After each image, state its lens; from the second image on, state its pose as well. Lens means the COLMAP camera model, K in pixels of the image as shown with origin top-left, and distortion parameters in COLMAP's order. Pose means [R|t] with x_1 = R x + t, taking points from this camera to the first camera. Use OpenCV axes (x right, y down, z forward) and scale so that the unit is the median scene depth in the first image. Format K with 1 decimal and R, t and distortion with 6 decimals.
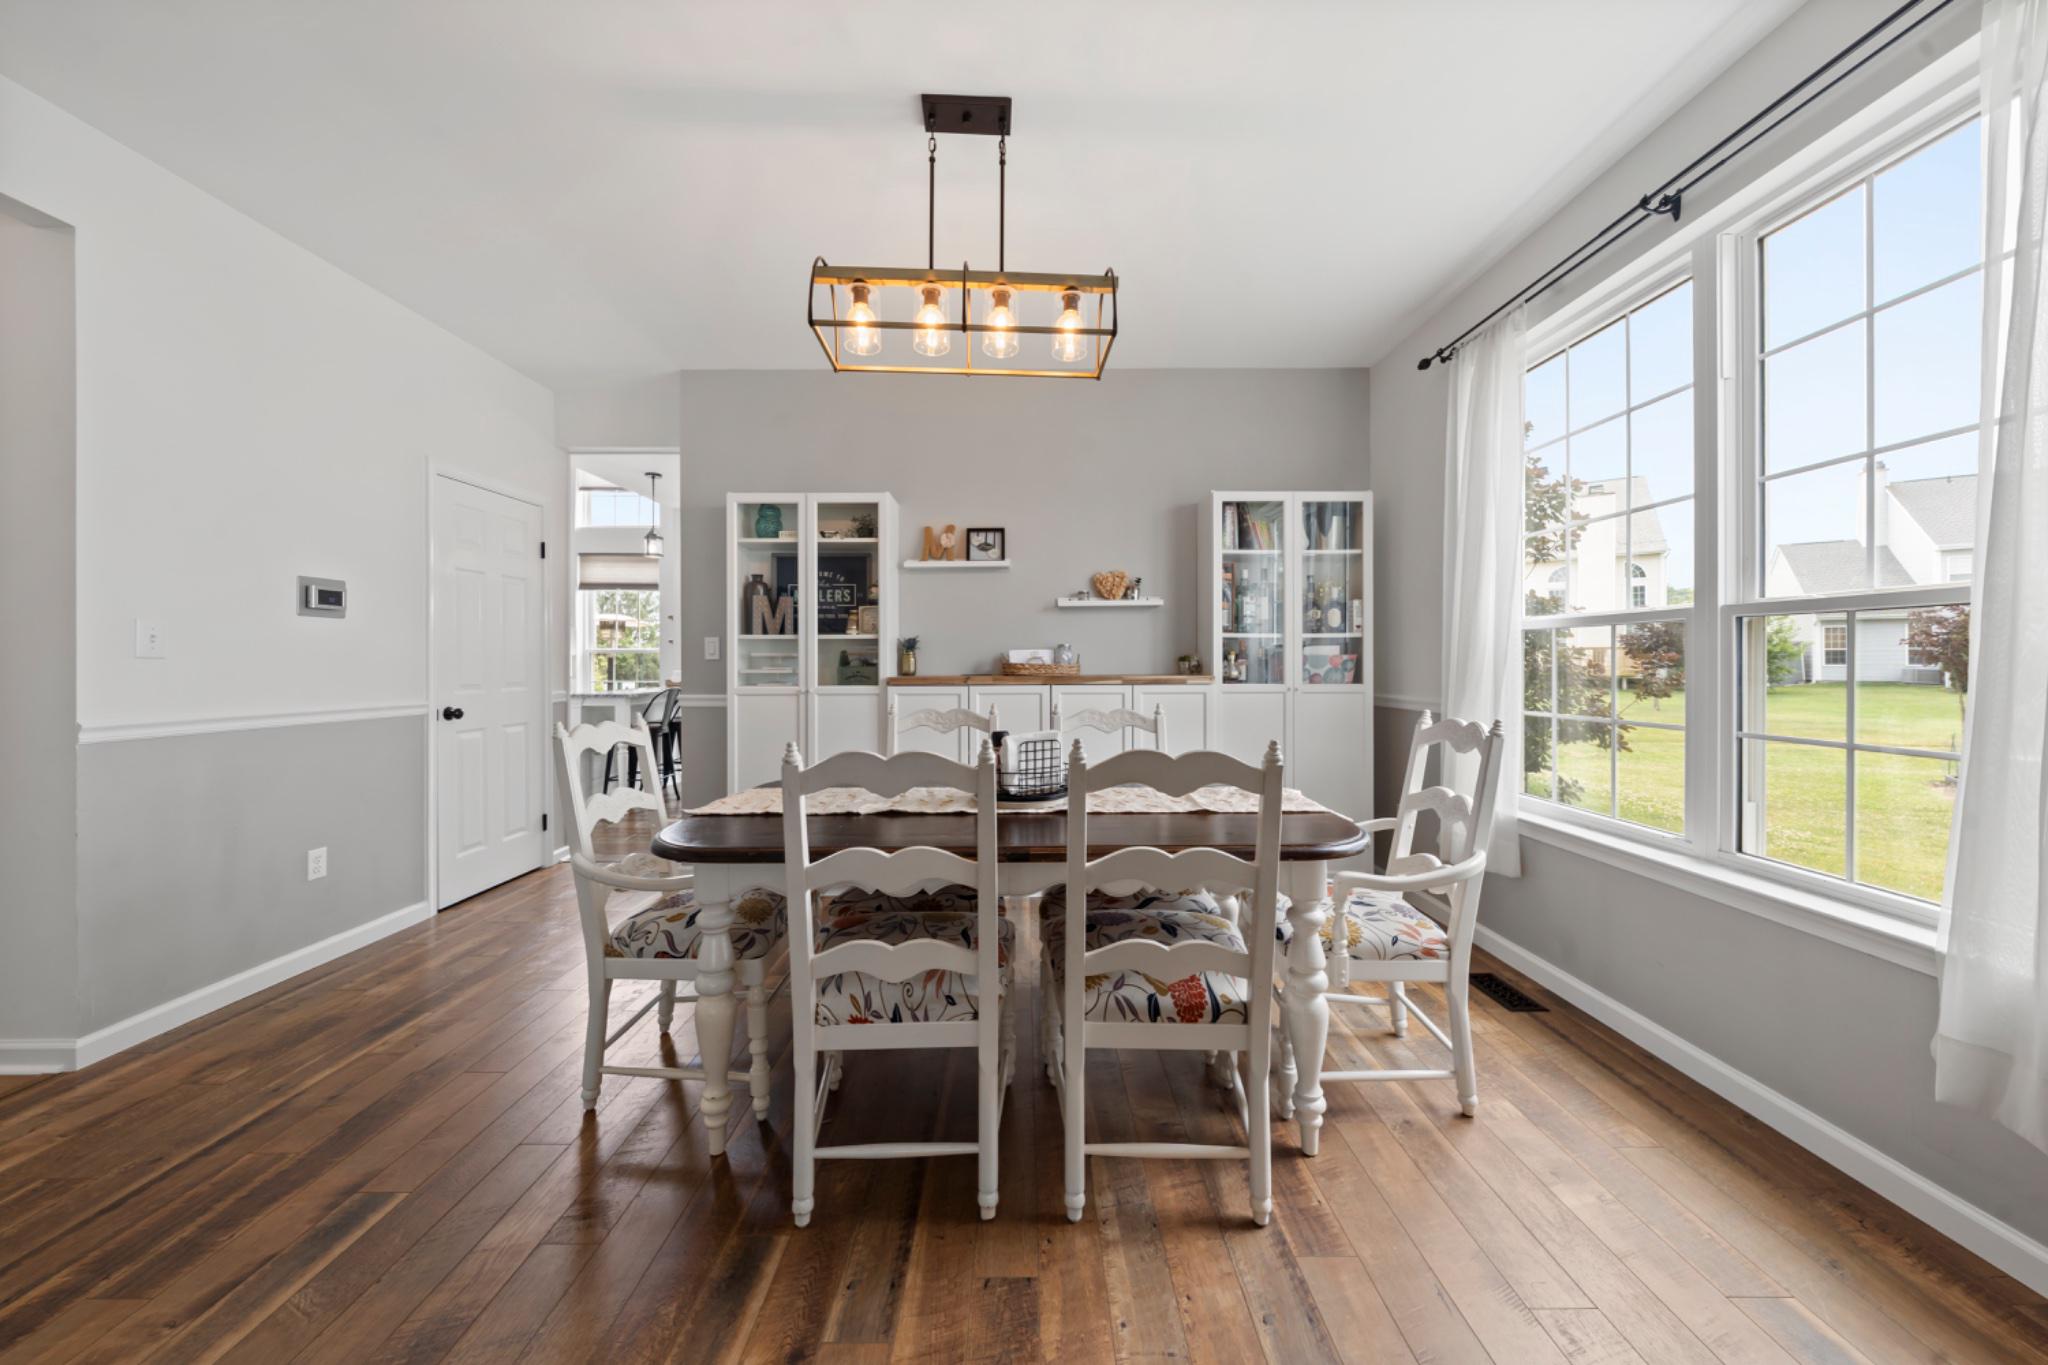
lens RADIAL K [[701.4, 0, 1026.7], [0, 701.4, 663.2], [0, 0, 1]] dist [-0.000901, 0.000082]
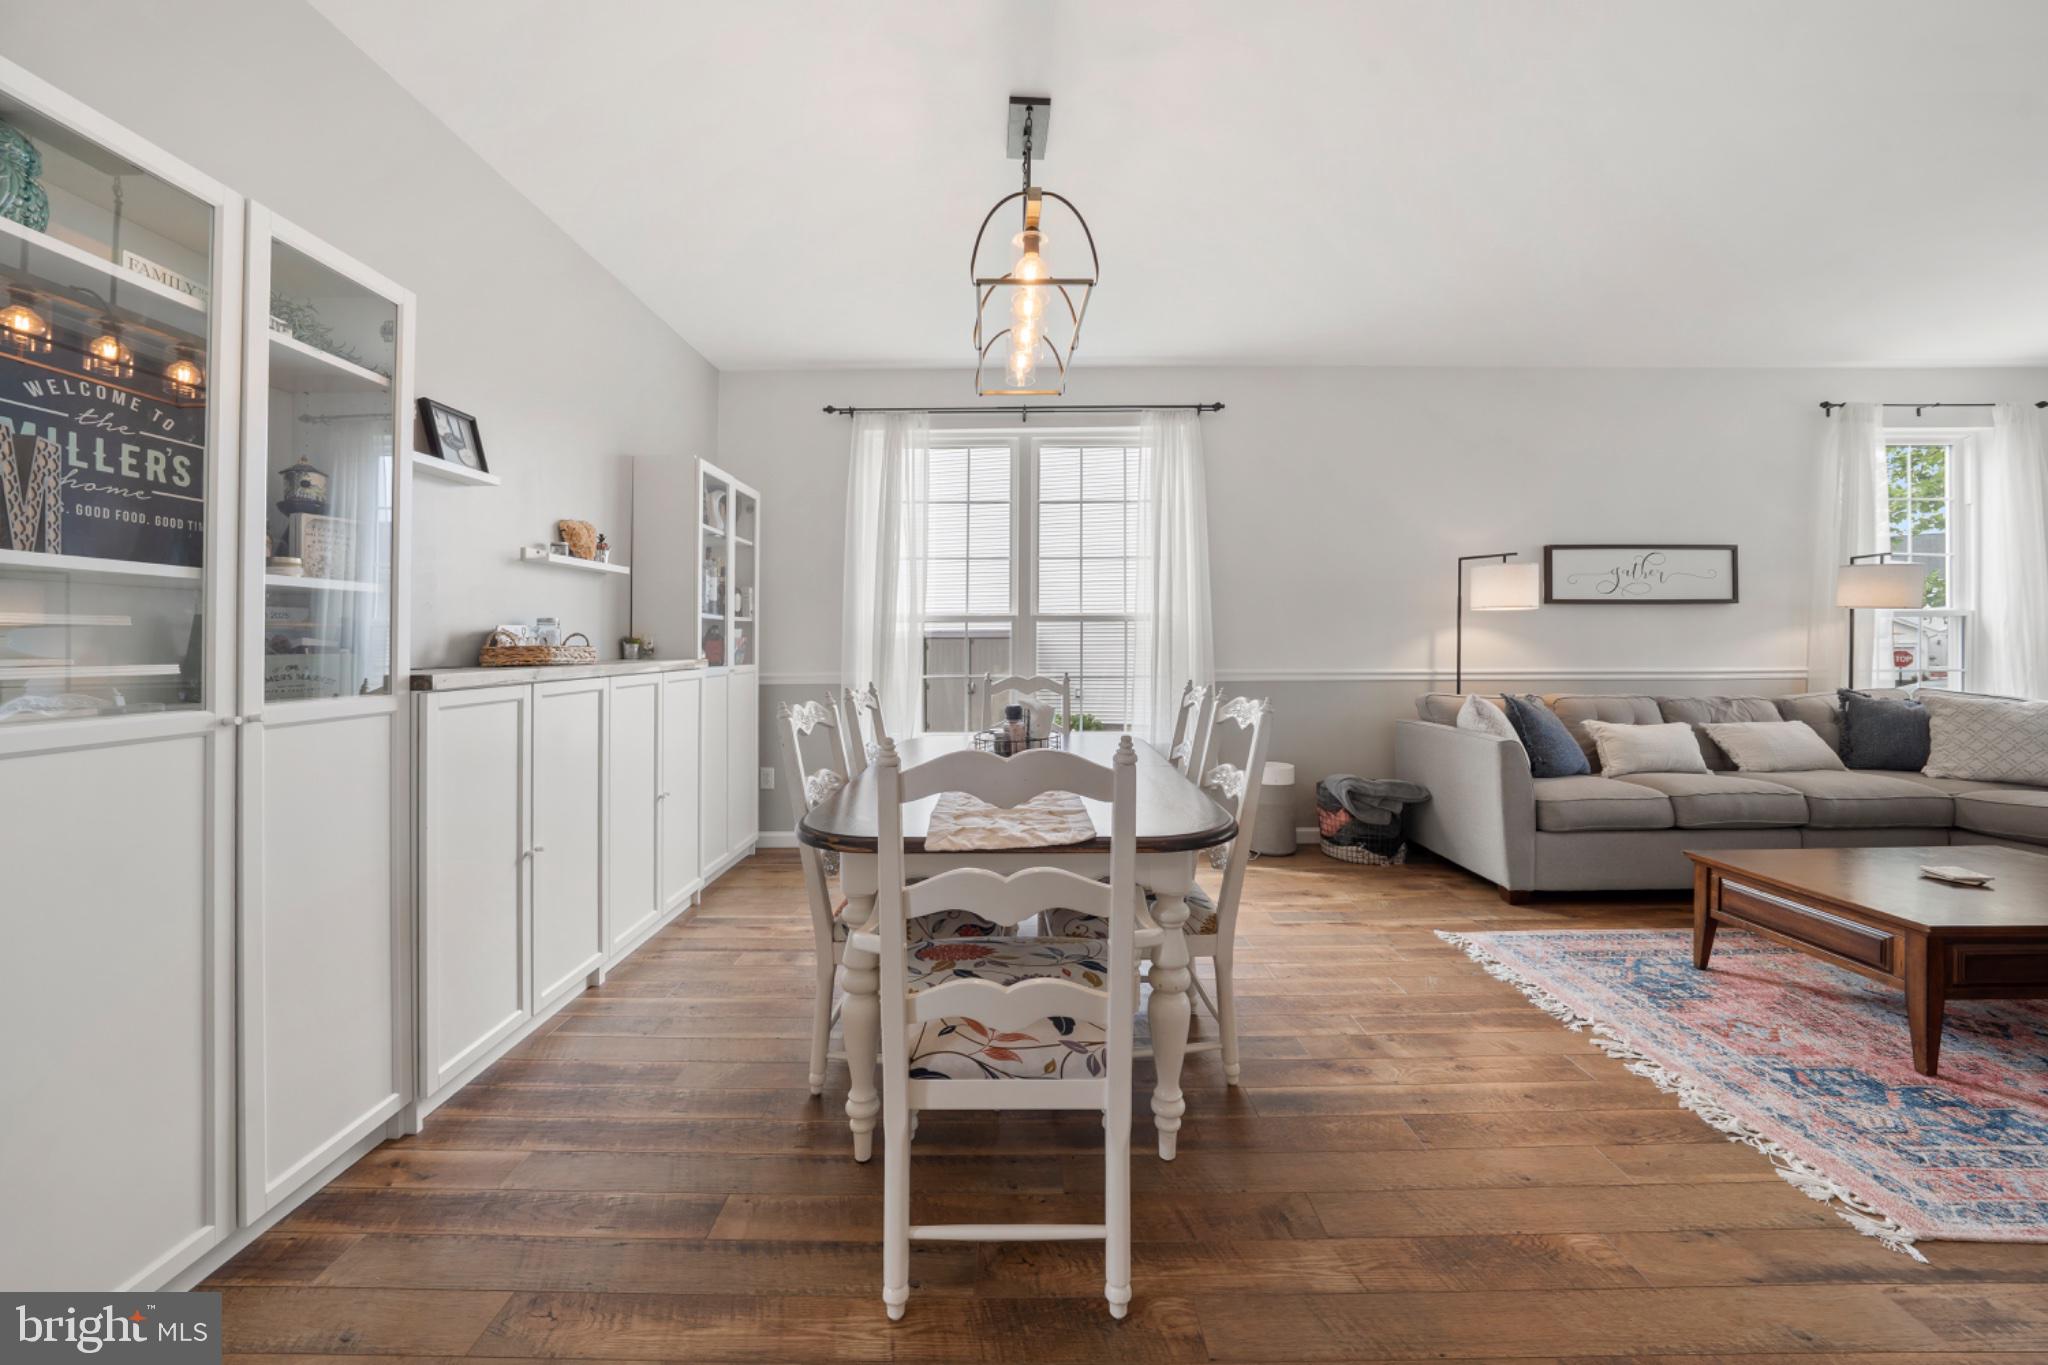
lens RADIAL K [[750.3, 0, 1016.0], [0, 750.3, 644.6], [0, 0, 1]] dist [-0.029165, 0.005939]
pose [[0.014213, -0.000081, 0.999899, -0.693937], [0.006893, 0.999976, -0.000017, 0.001594], [-0.999875, 0.006893, 0.014213, 0.566441]]
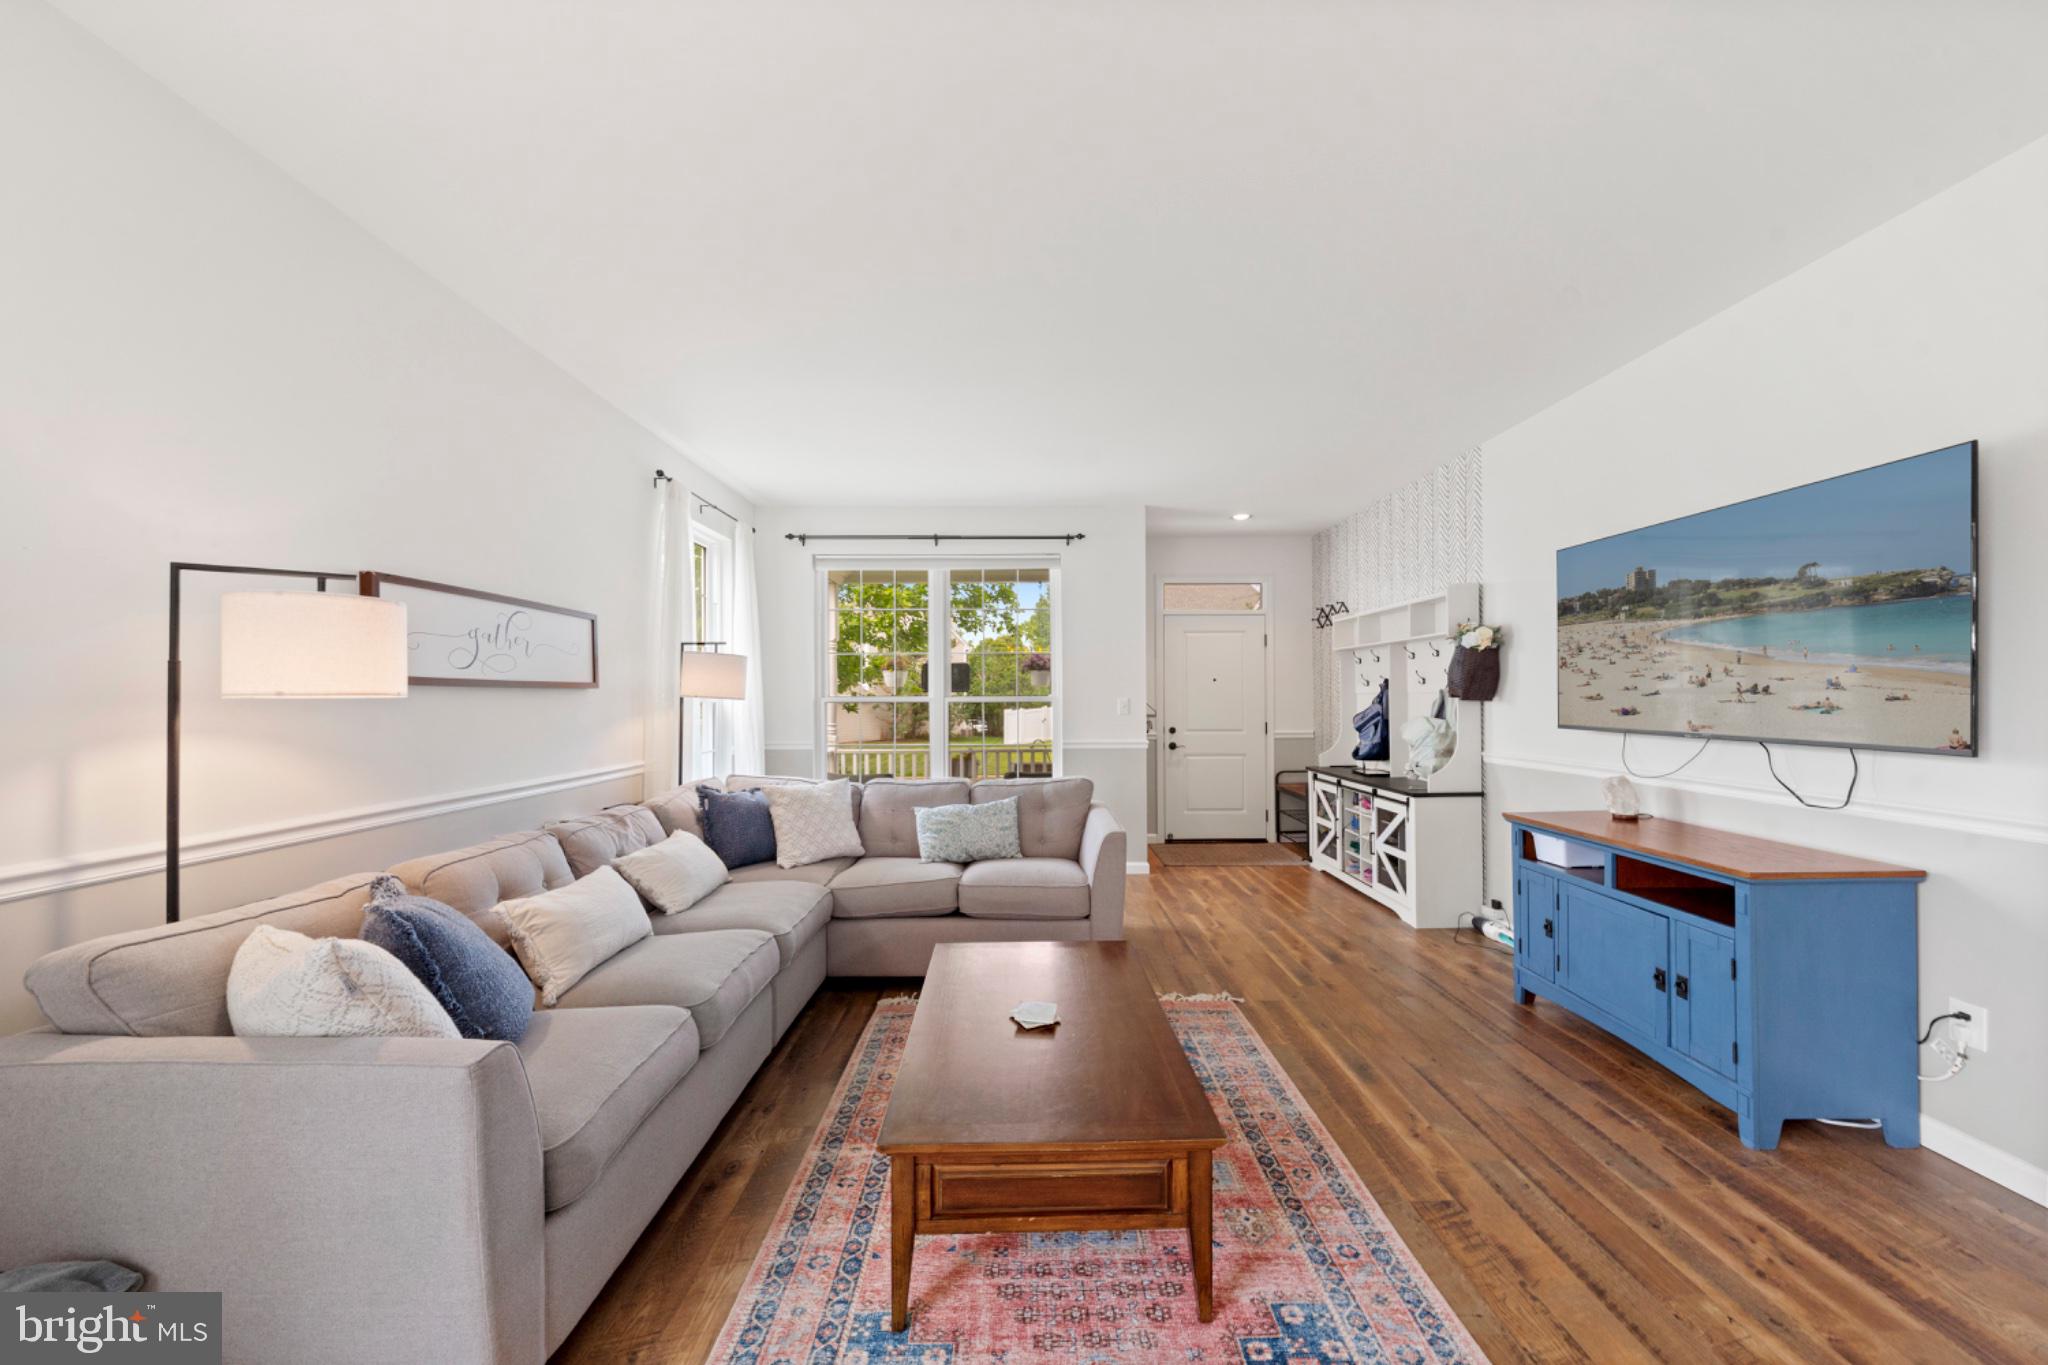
lens RADIAL K [[701.2, 0, 1026.2], [0, 701.2, 699.8], [0, 0, 1]] dist [-0.002229, -0.000155]
pose [[-0.999991, 0.004100, 0.001049, -0.031045], [0.004105, 0.999977, 0.005352, -0.046136], [-0.001027, 0.005356, -0.999985, 0.310247]]
